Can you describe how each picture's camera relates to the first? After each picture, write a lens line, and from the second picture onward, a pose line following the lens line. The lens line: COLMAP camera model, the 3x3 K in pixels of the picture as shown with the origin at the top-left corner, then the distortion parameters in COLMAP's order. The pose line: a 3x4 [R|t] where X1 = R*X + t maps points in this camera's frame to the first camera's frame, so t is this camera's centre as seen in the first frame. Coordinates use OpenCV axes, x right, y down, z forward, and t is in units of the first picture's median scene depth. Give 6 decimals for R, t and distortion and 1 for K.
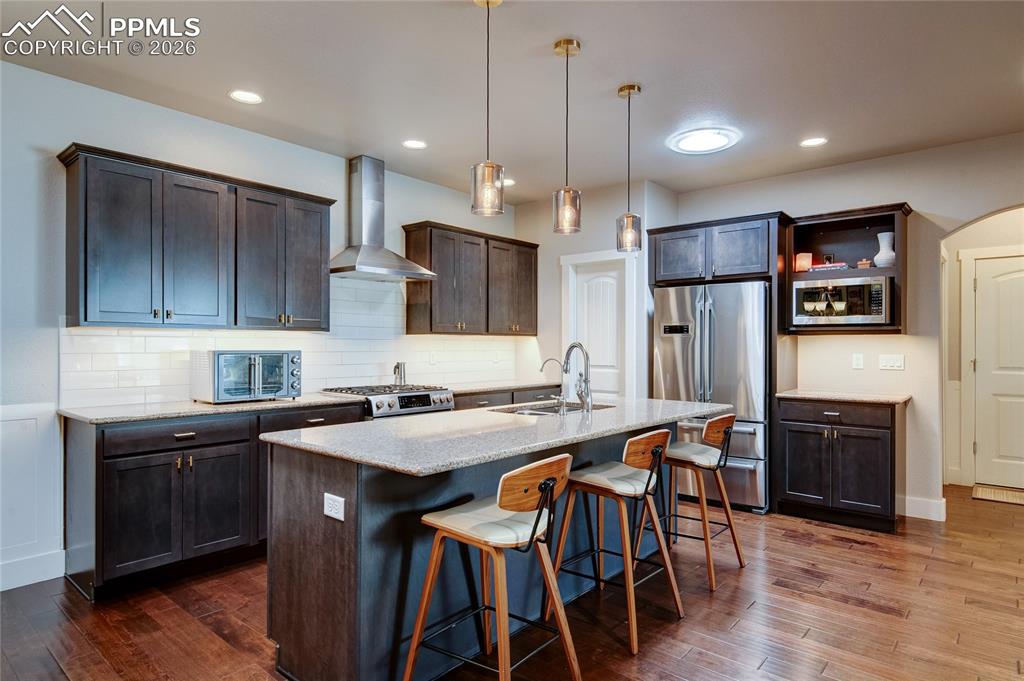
lens RADIAL K [[575.9, 0, 510.1], [0, 575.9, 344.8], [0, 0, 1]] dist [0.007760, 0.000120]
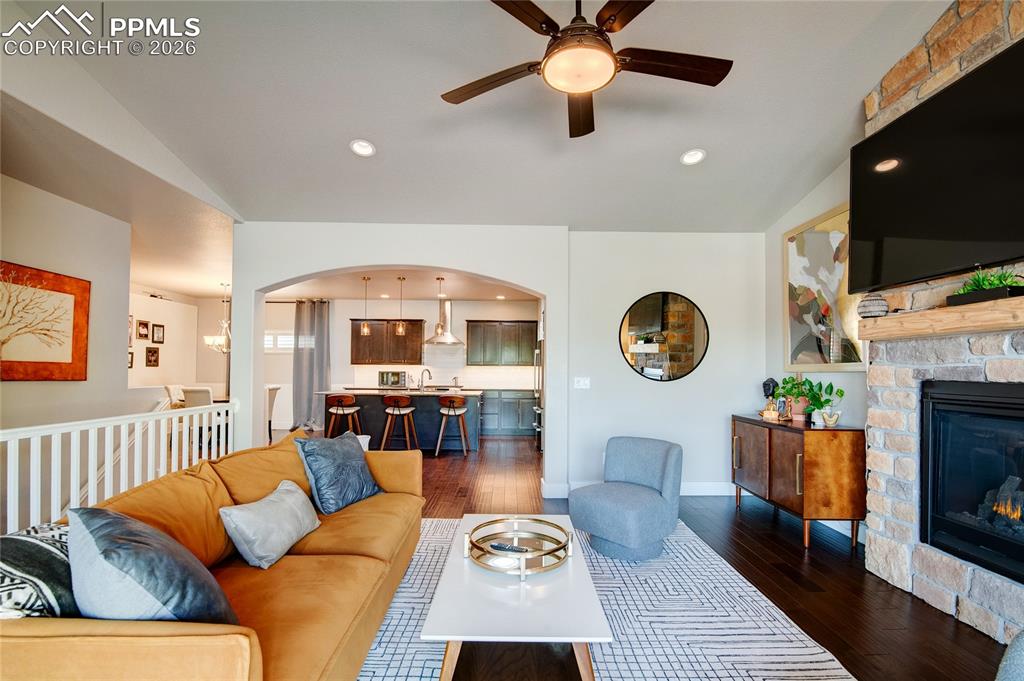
lens RADIAL K [[445.1, 0, 496.4], [0, 445.1, 359.3], [0, 0, 1]] dist [-0.000232, -0.003955]
pose [[0.646603, -0.014877, -0.762682, 1.503085], [-0.007526, 0.999637, -0.025879, 0.002681], [0.762790, 0.022474, 0.646256, -0.135890]]
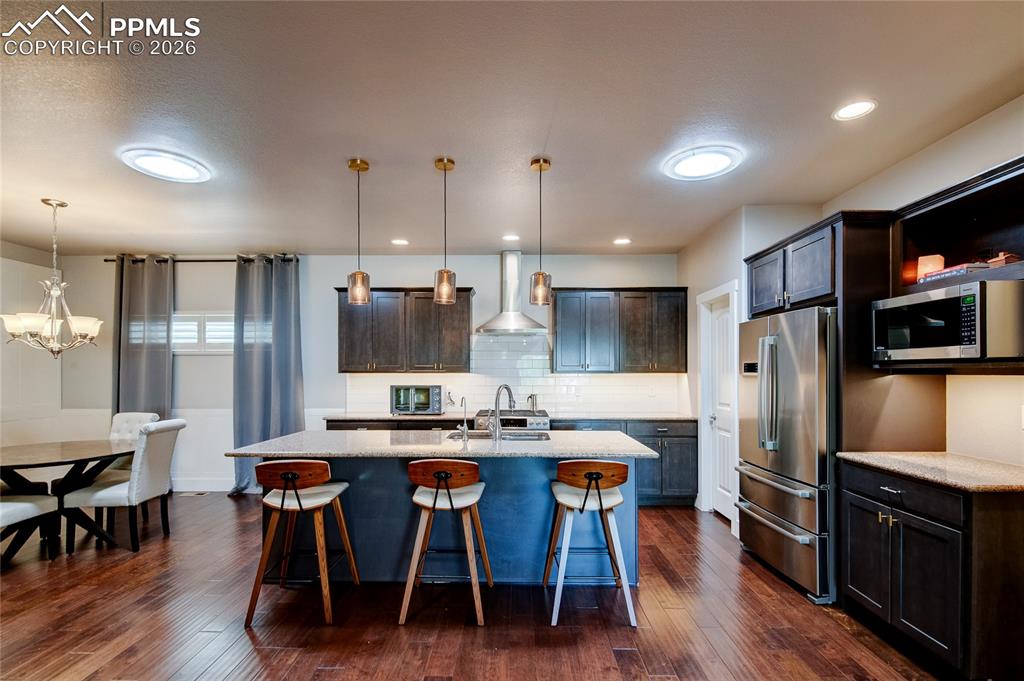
lens RADIAL K [[445.1, 0, 507.8], [0, 445.1, 372.3], [0, 0, 1]] dist [-0.000232, -0.003955]
pose [[0.650410, -0.003443, -0.759575, 0.611343], [0.002699, 0.999994, -0.002222, -0.020042], [0.759578, -0.000605, 0.650416, 0.282261]]
